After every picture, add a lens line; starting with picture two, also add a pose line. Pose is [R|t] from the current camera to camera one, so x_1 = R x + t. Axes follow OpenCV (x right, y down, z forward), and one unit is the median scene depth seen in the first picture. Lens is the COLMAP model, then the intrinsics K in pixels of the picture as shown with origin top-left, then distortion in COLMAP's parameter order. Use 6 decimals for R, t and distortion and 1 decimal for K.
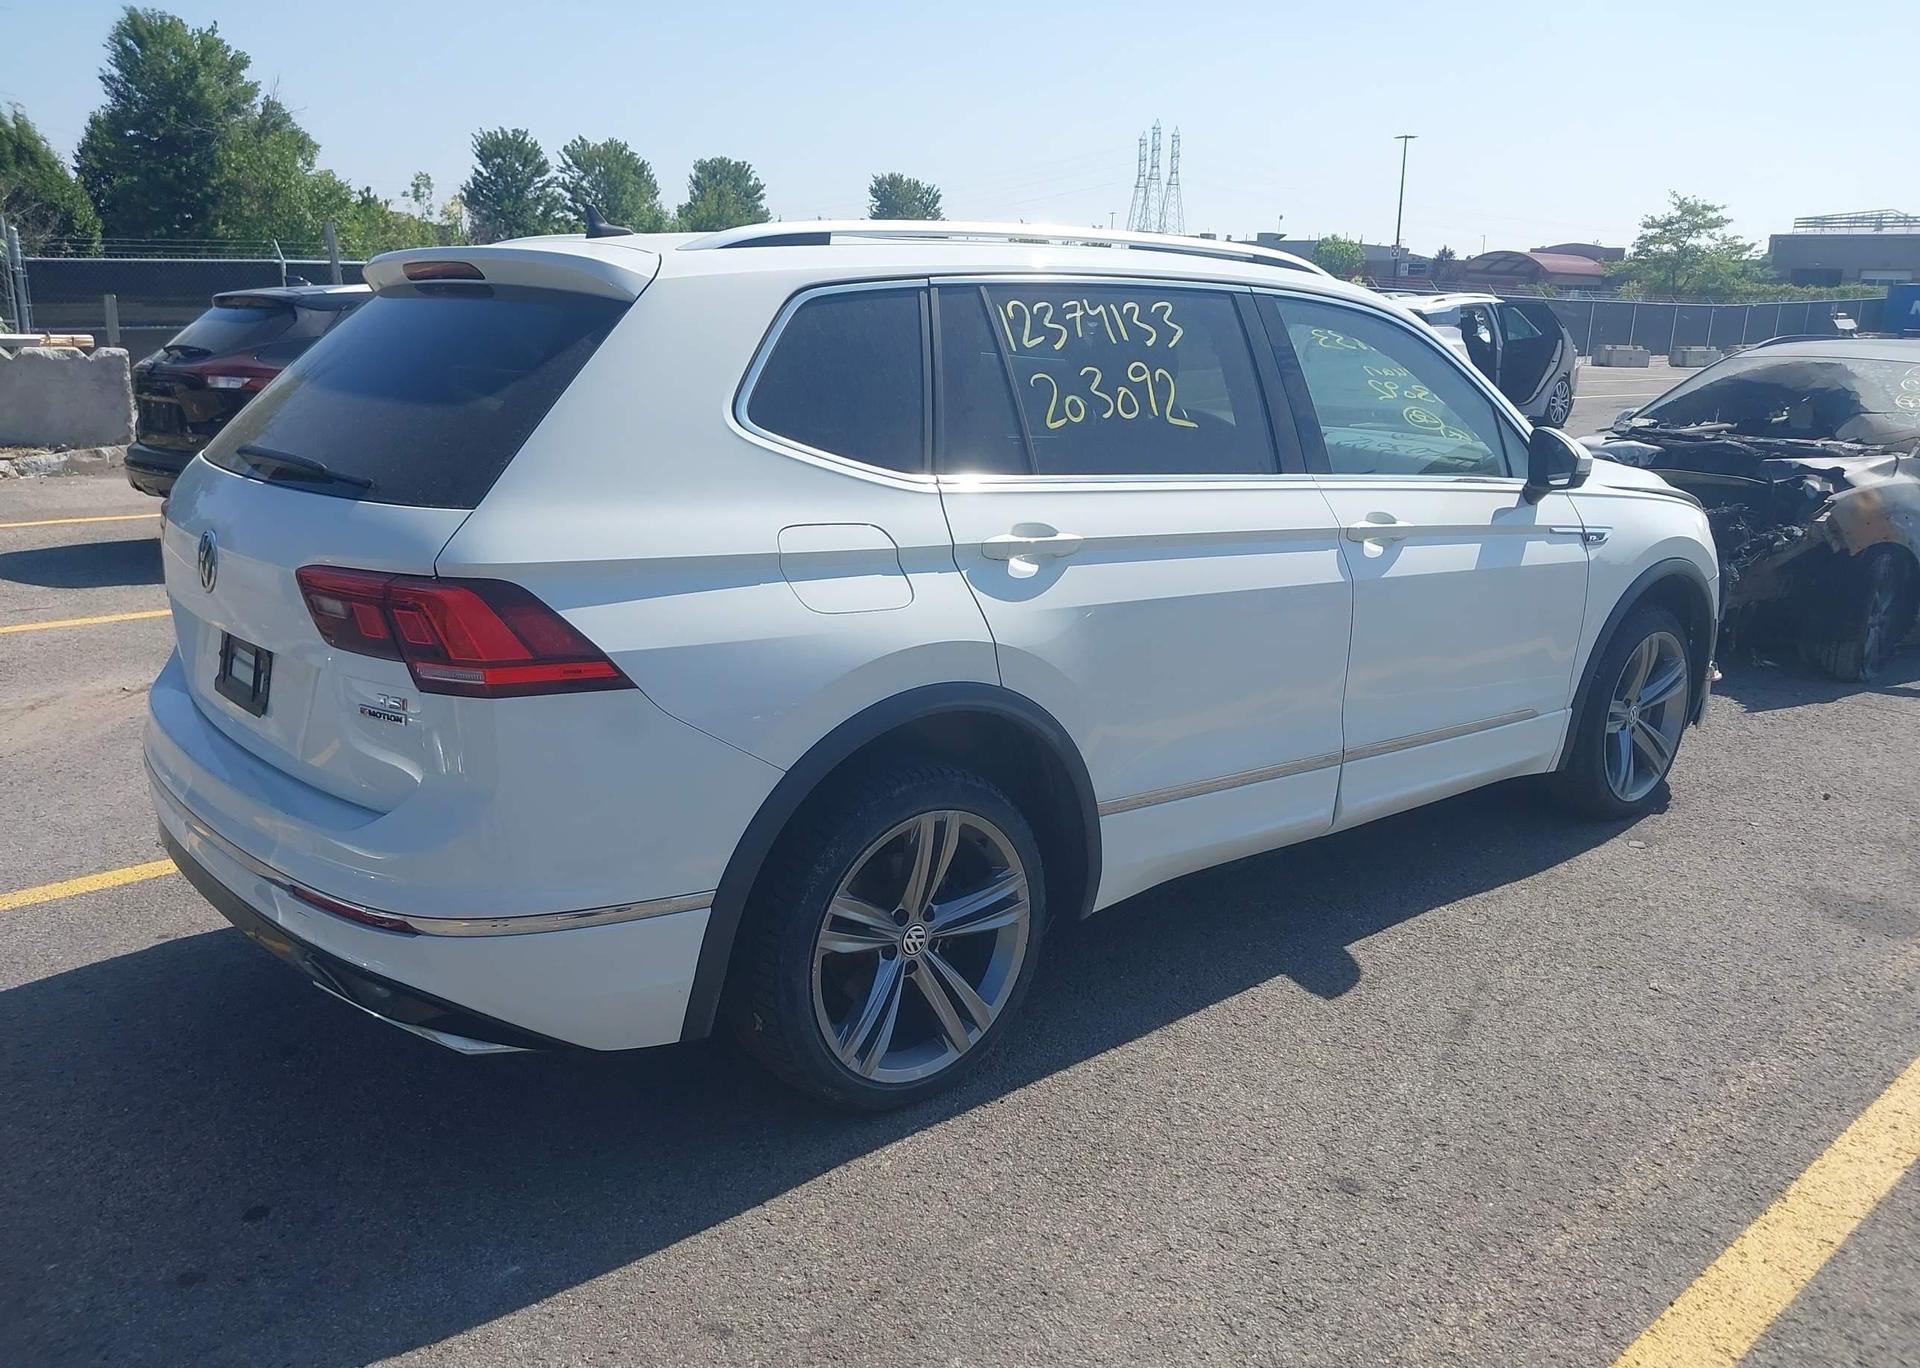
lens RADIAL K [[1537.3, 0, 967.9], [0, 1537.3, 697.2], [0, 0, 1]] dist [0.024976, -0.030343]
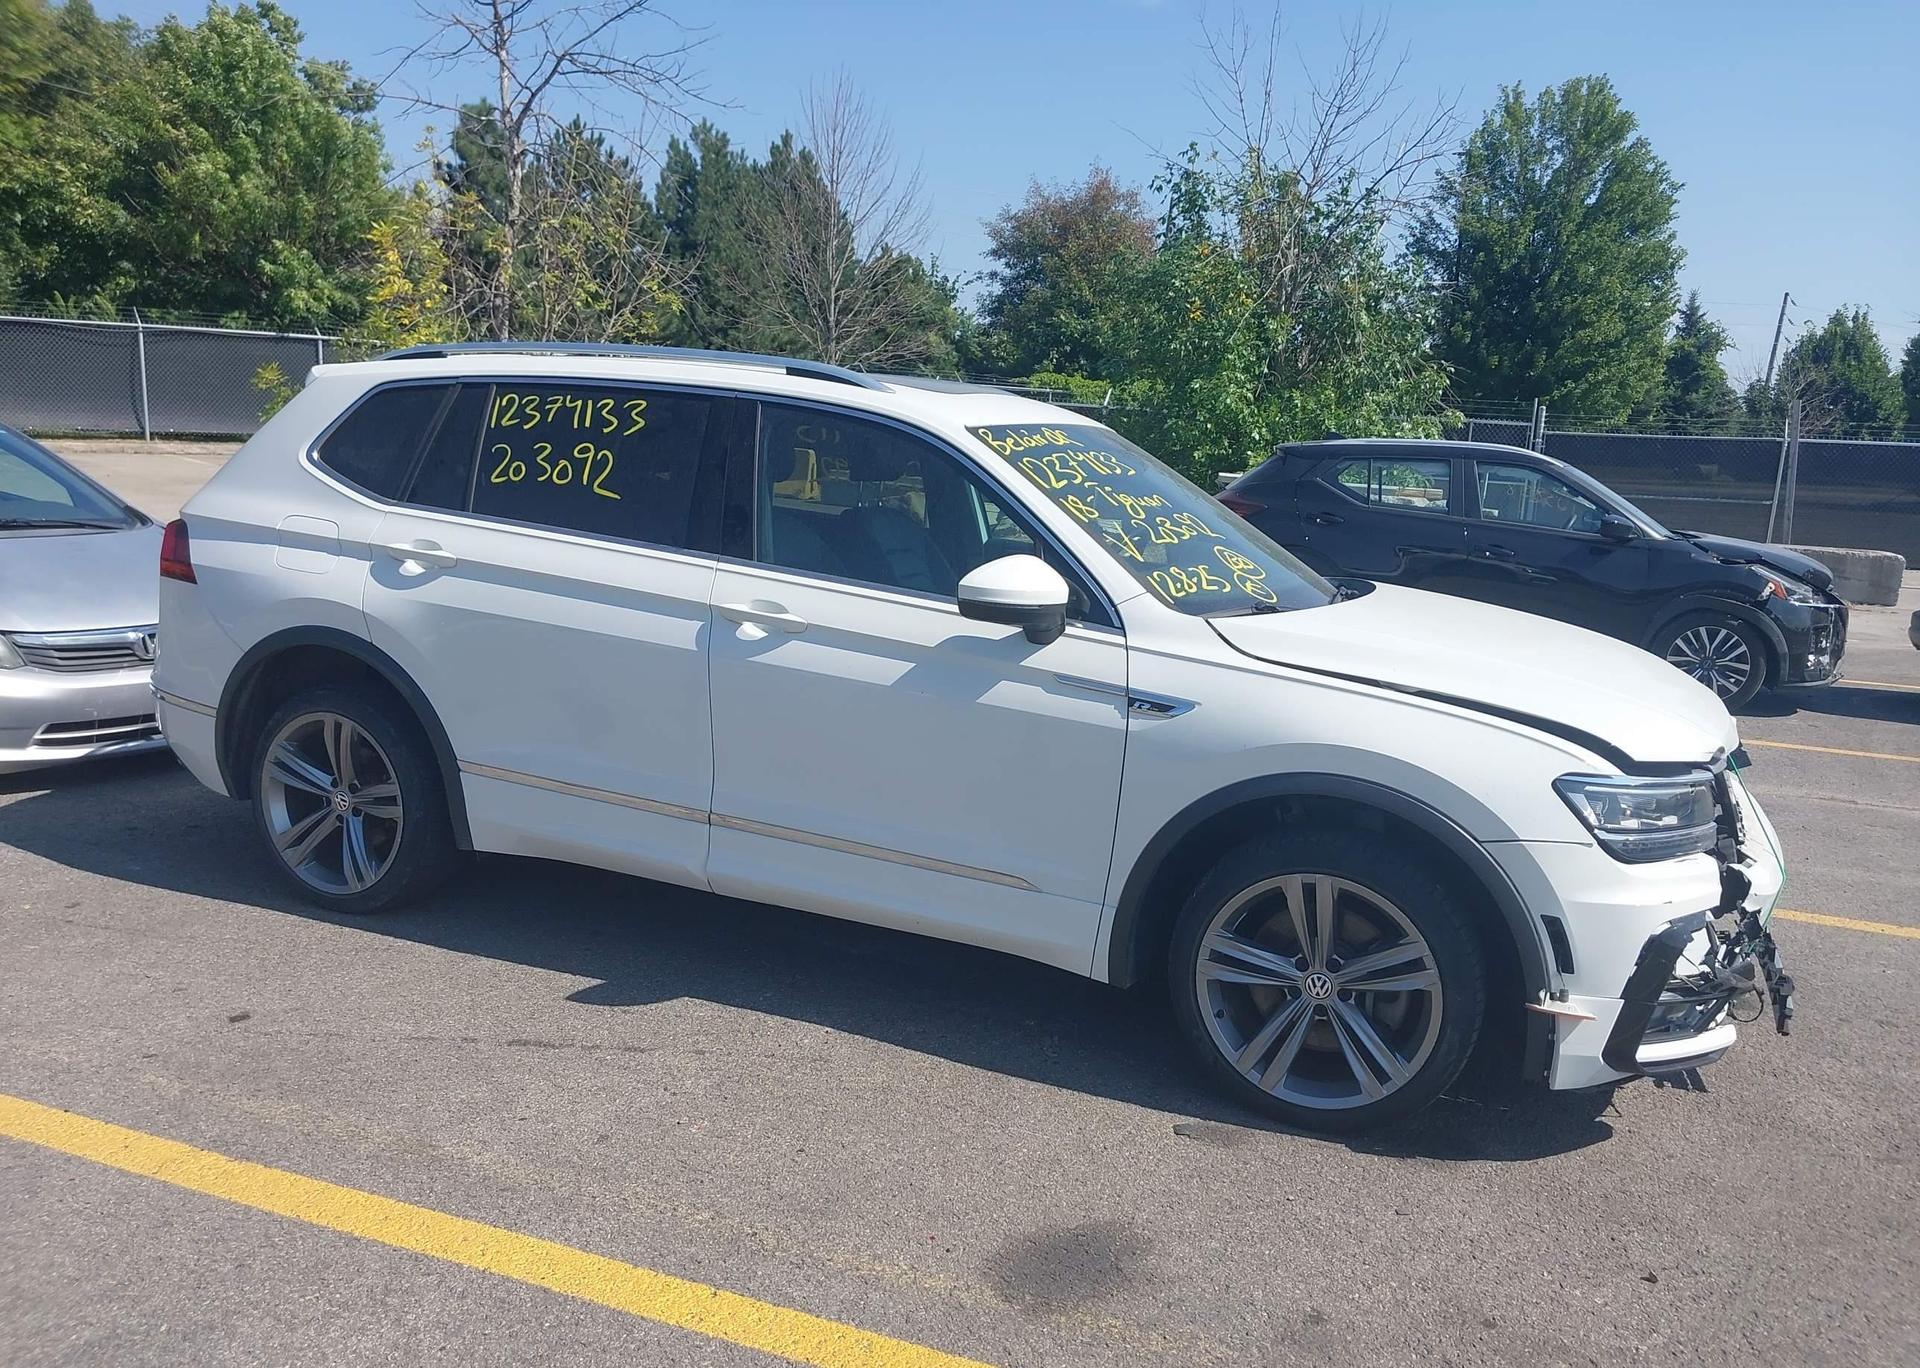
lens RADIAL K [[1529.6, 0, 973.5], [0, 1529.6, 684.6], [0, 0, 1]] dist [0.041740, -0.062935]
pose [[0.446418, 0.156781, -0.880983, 1.325545], [-0.266908, 0.963044, 0.036135, -0.147163], [0.854091, 0.219010, 0.471767, 0.673943]]
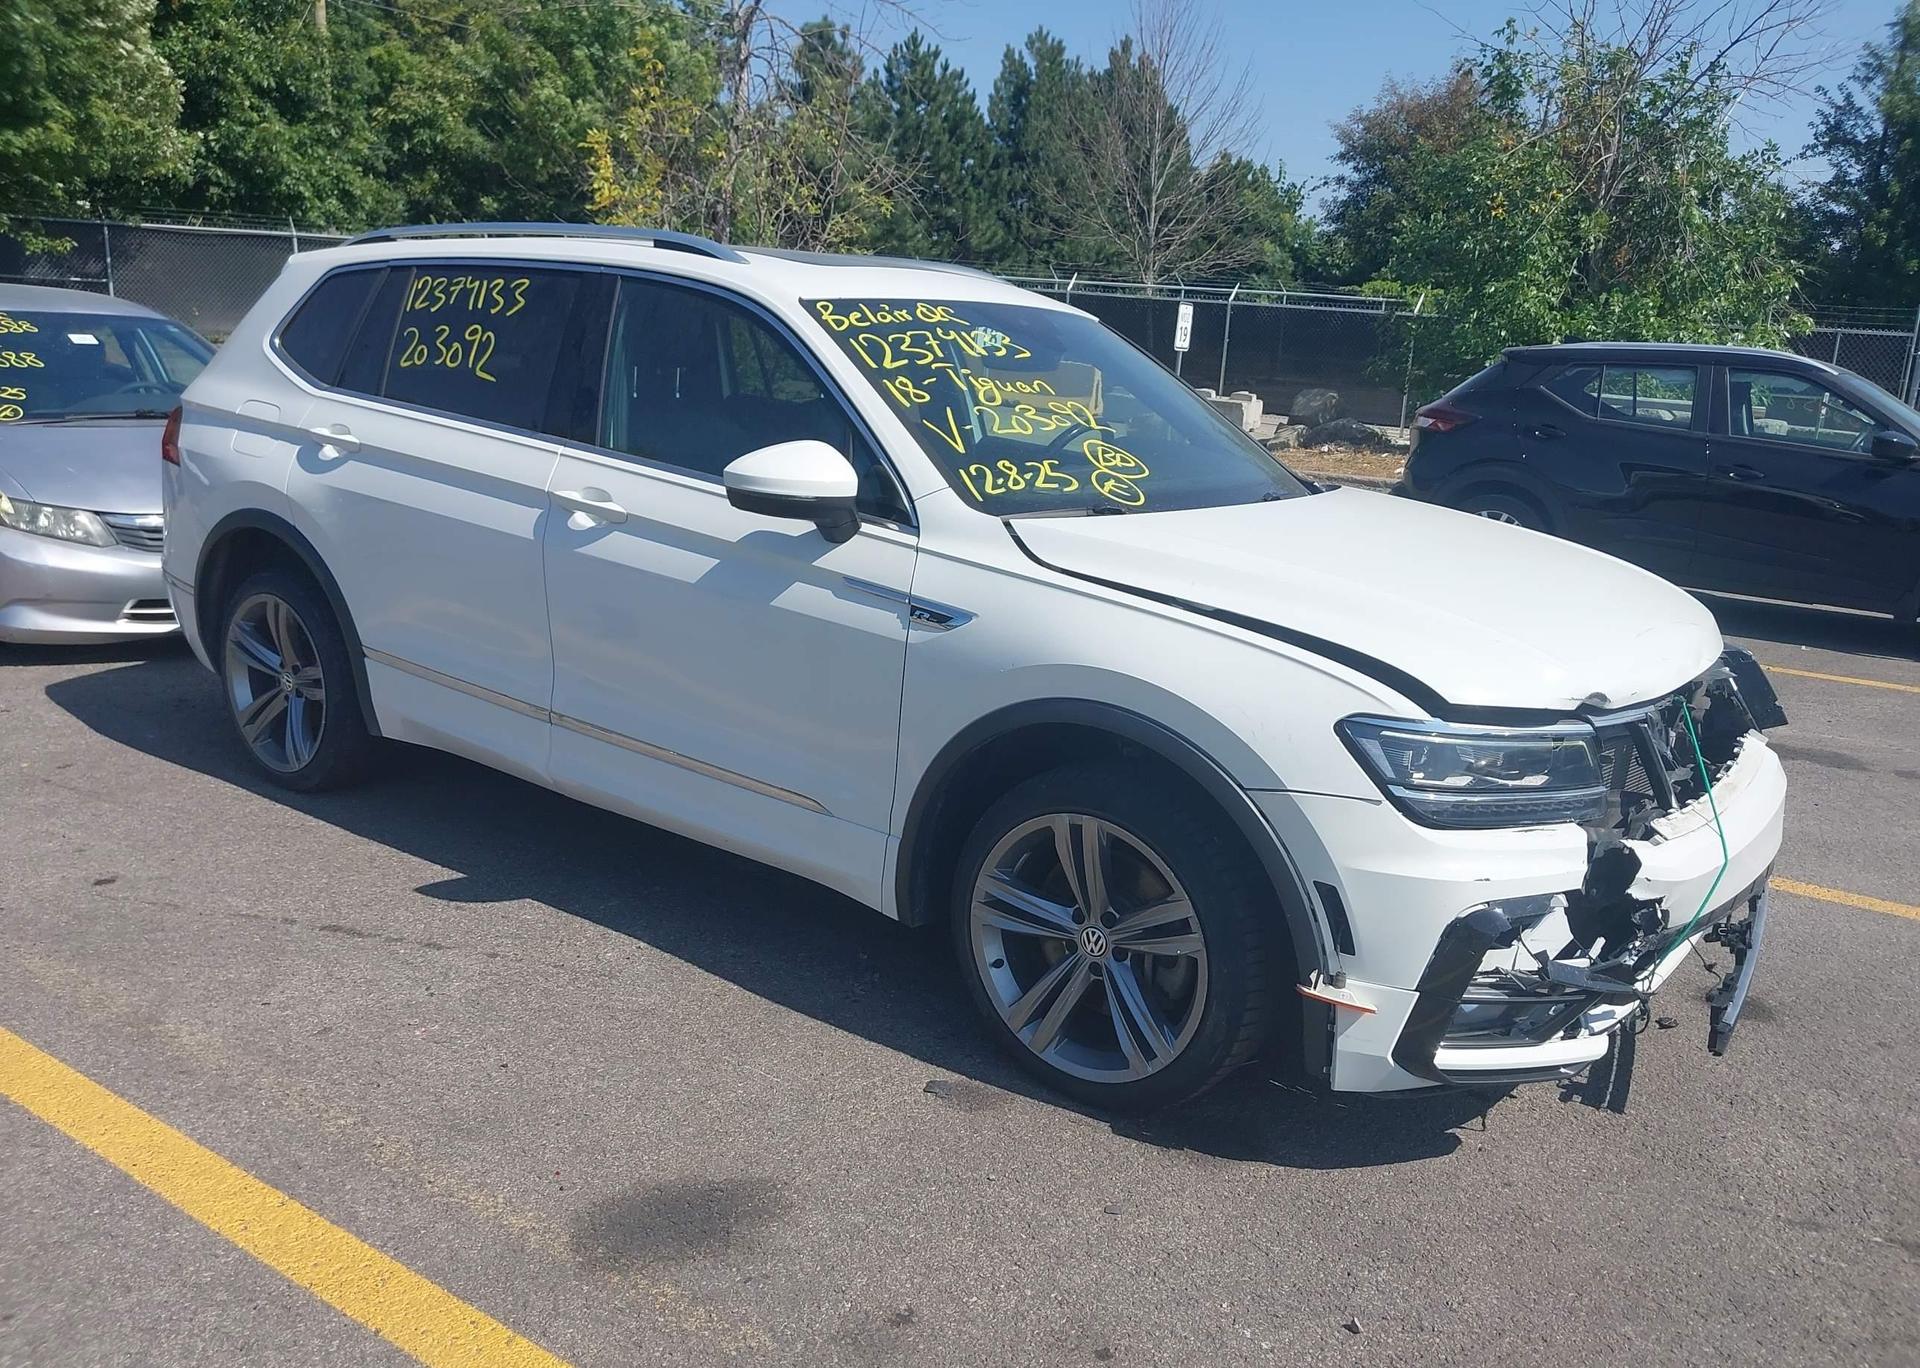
lens RADIAL K [[1529.6, 0, 969.0], [0, 1529.6, 683.9], [0, 0, 1]] dist [0.041740, -0.062935]
pose [[0.223808, 0.218562, -0.949811, 1.355064], [-0.288647, 0.945677, 0.149596, -0.229792], [0.930910, 0.240679, 0.274737, 1.033347]]
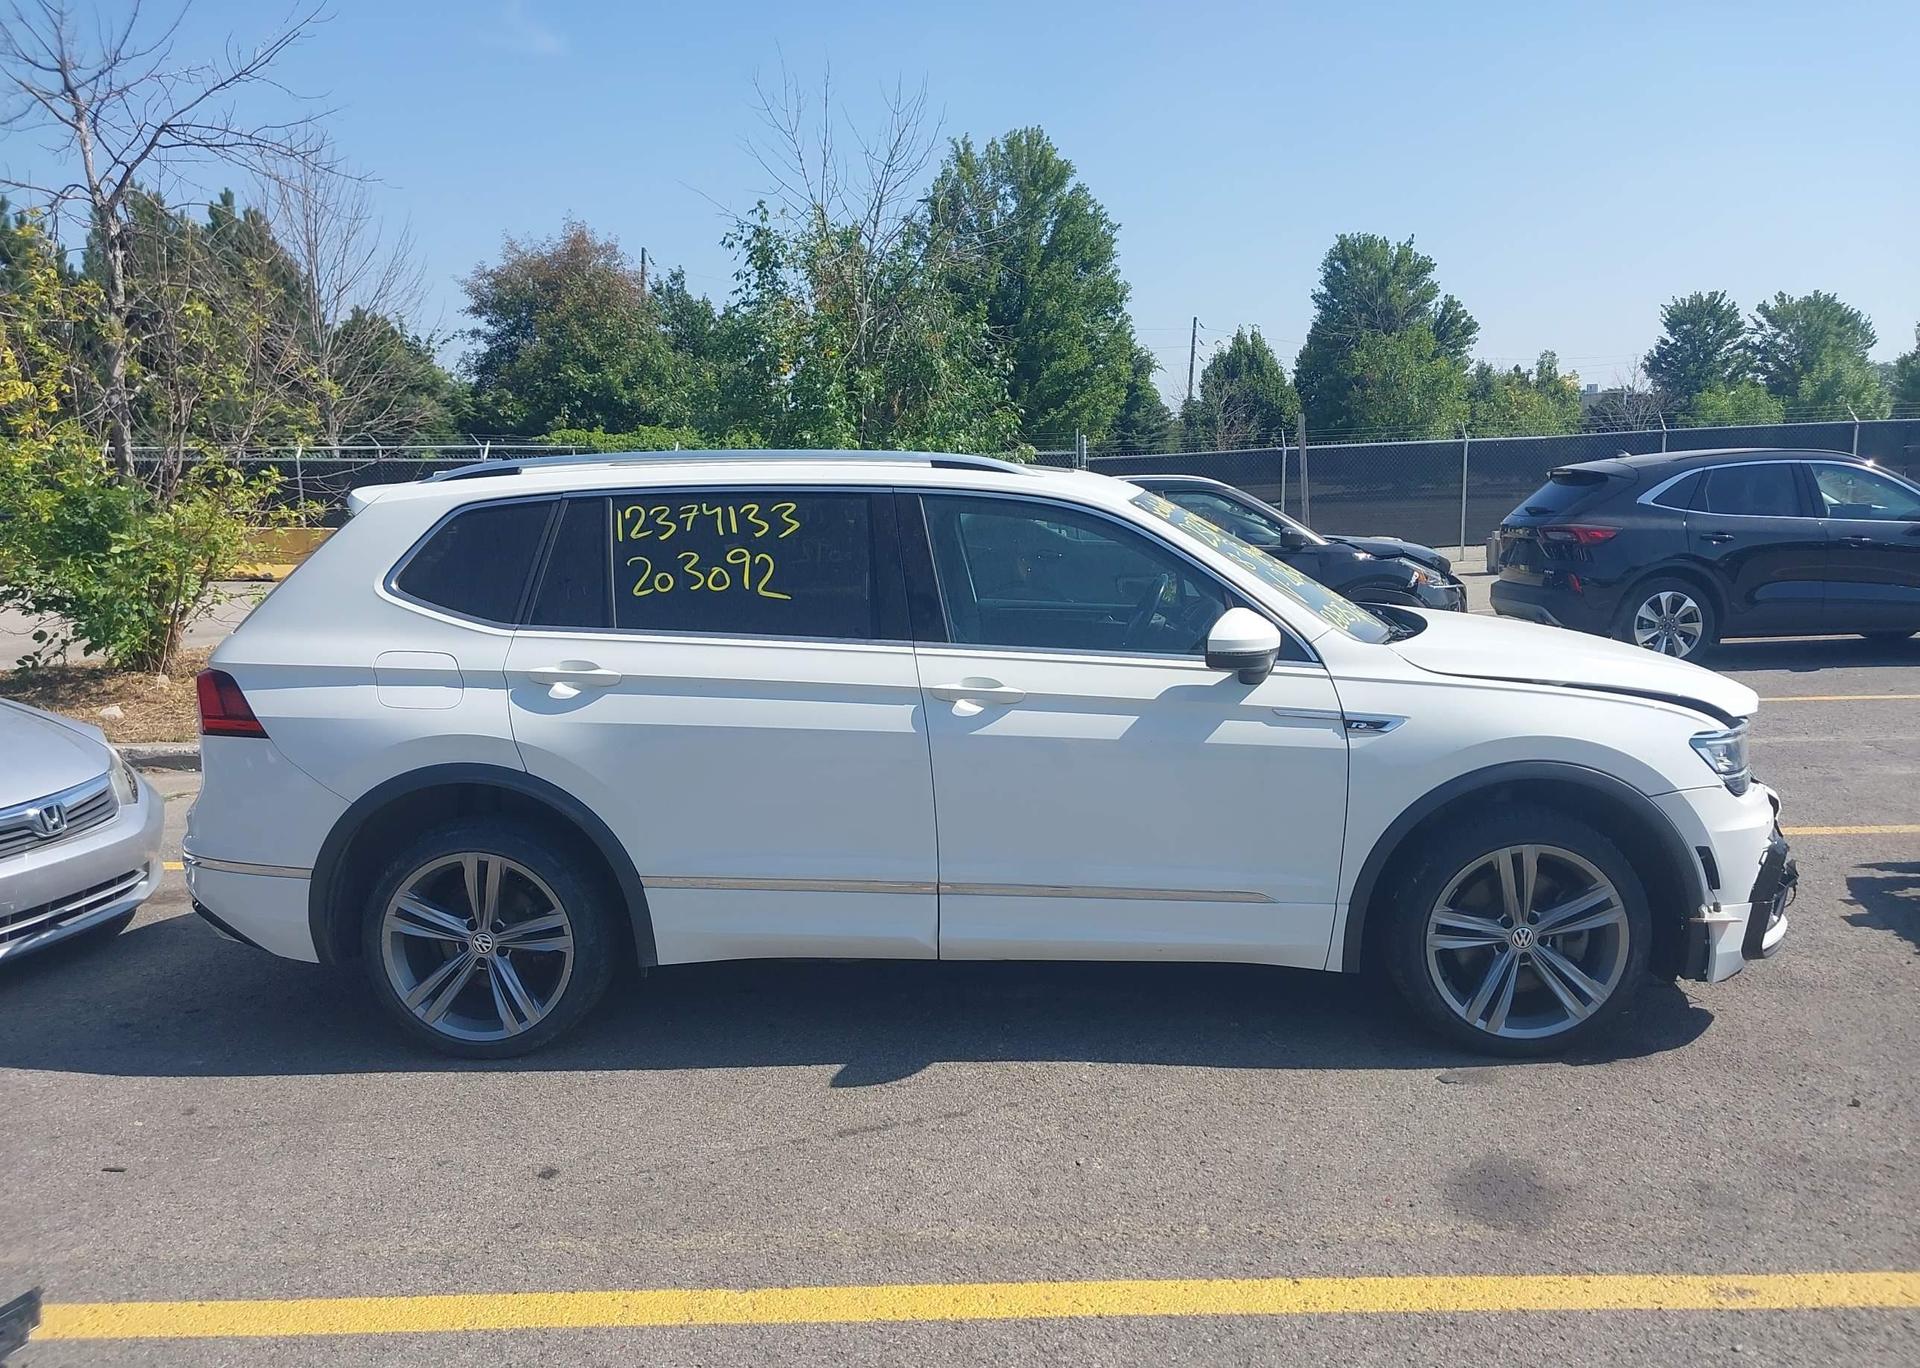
lens RADIAL K [[1529.6, 0, 980.9], [0, 1529.6, 686.5], [0, 0, 1]] dist [0.041740, -0.062935]
pose [[0.724919, 0.060401, -0.686181, 1.088960], [-0.135938, 0.989102, -0.056546, -0.052732], [0.675288, 0.134269, 0.725230, 0.198978]]
